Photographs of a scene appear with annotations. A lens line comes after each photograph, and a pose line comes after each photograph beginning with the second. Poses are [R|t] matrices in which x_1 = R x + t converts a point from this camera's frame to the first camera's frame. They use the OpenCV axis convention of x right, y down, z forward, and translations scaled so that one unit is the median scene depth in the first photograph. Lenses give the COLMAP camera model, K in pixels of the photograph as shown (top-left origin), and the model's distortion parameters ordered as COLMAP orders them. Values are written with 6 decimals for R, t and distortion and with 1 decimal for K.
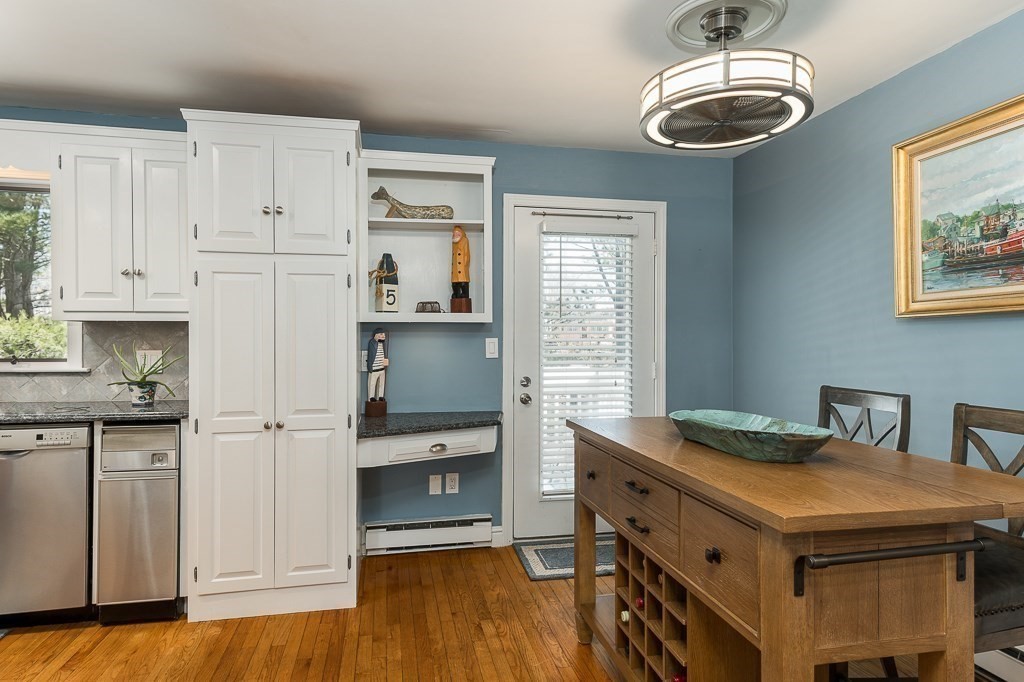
lens RADIAL K [[583.9, 0, 512.0], [0, 583.9, 341.0], [0, 0, 1]] dist [0.001745, -0.000026]
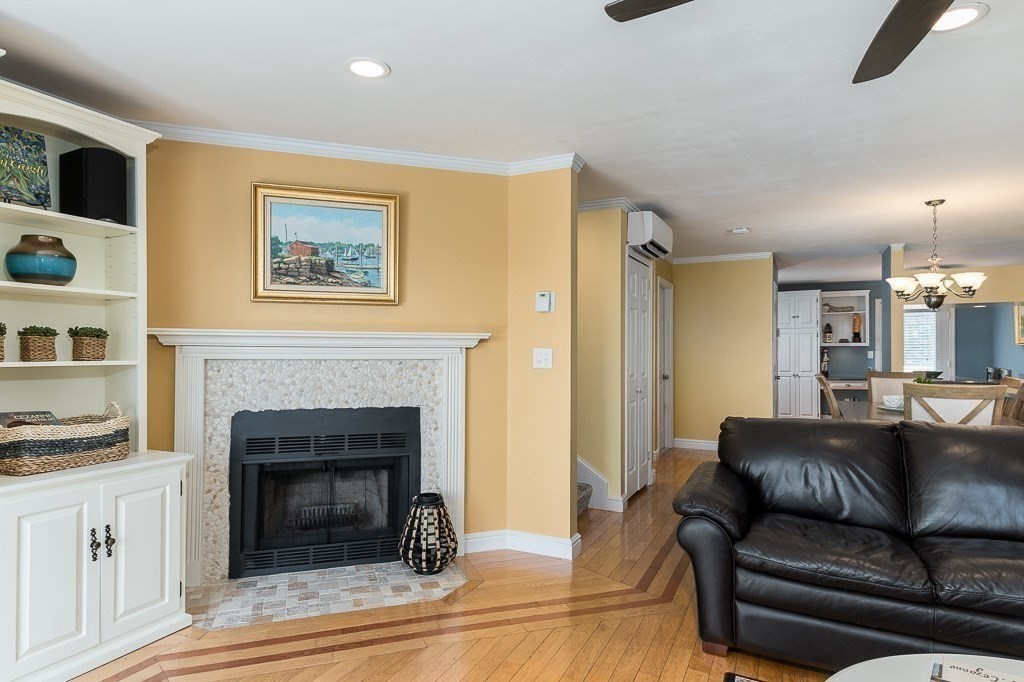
lens RADIAL K [[588.4, 0, 512.0], [0, 588.4, 341.0], [0, 0, 1]] dist [0.020945, -0.000336]
pose [[0.788207, -0.004769, -0.615392, 0.388152], [-0.006078, 0.999861, -0.015533, -0.000424], [0.615380, 0.015984, 0.788068, -2.466270]]
